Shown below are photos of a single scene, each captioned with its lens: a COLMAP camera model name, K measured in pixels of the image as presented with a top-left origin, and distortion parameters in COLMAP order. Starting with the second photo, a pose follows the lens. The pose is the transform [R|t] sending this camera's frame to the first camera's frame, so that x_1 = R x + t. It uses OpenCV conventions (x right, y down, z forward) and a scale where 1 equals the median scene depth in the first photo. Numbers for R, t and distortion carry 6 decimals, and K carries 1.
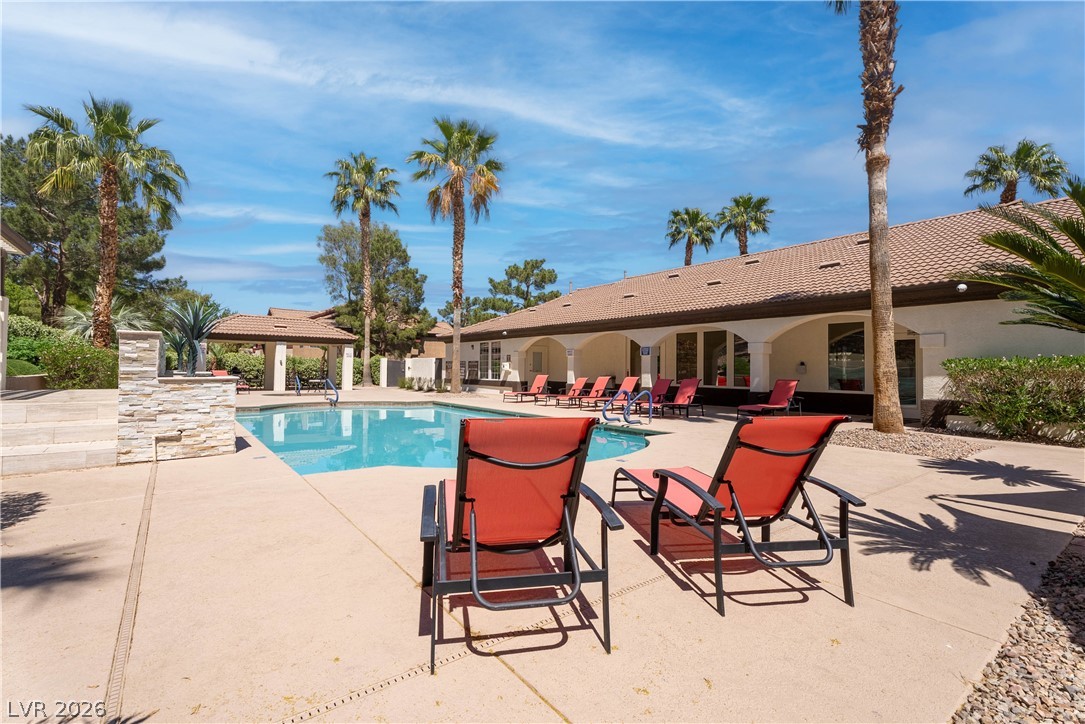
lens RADIAL K [[493.8, 0, 537.8], [0, 493.8, 359.9], [0, 0, 1]] dist [-0.010895, 0.001316]
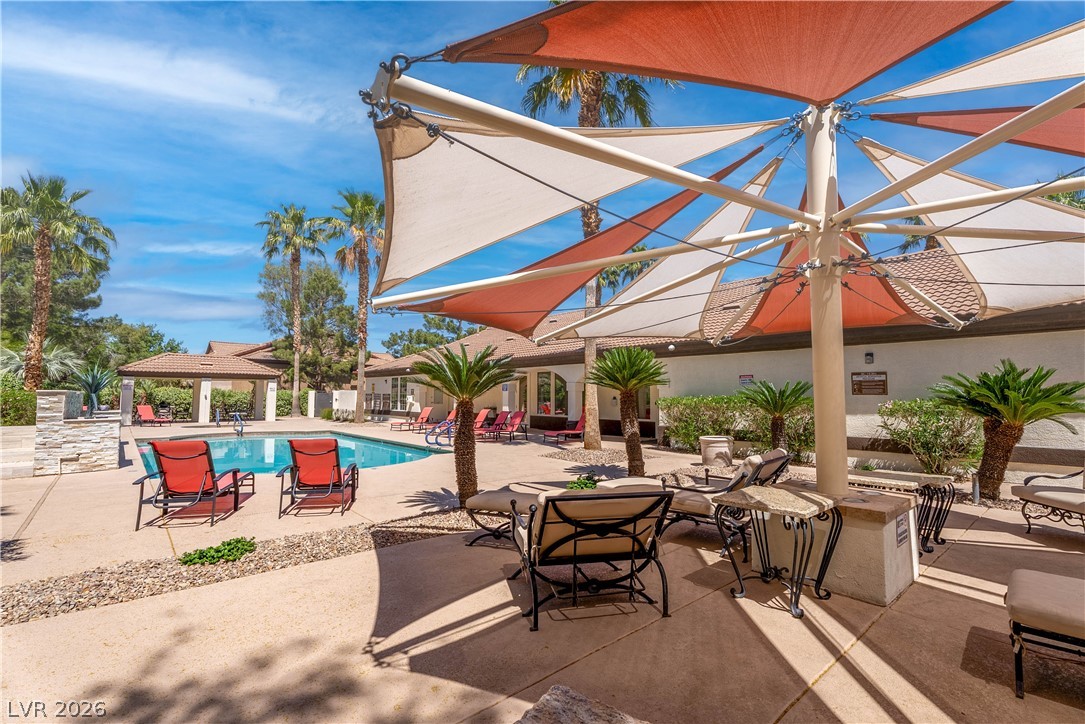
lens RADIAL K [[489.8, 0, 539.2], [0, 489.8, 368.3], [0, 0, 1]] dist [-0.011970, 0.000424]
pose [[0.997132, -0.003776, 0.075586, 0.140049], [0.006521, 0.999327, -0.036094, -0.014190], [-0.075399, 0.036484, 0.996486, -0.147886]]
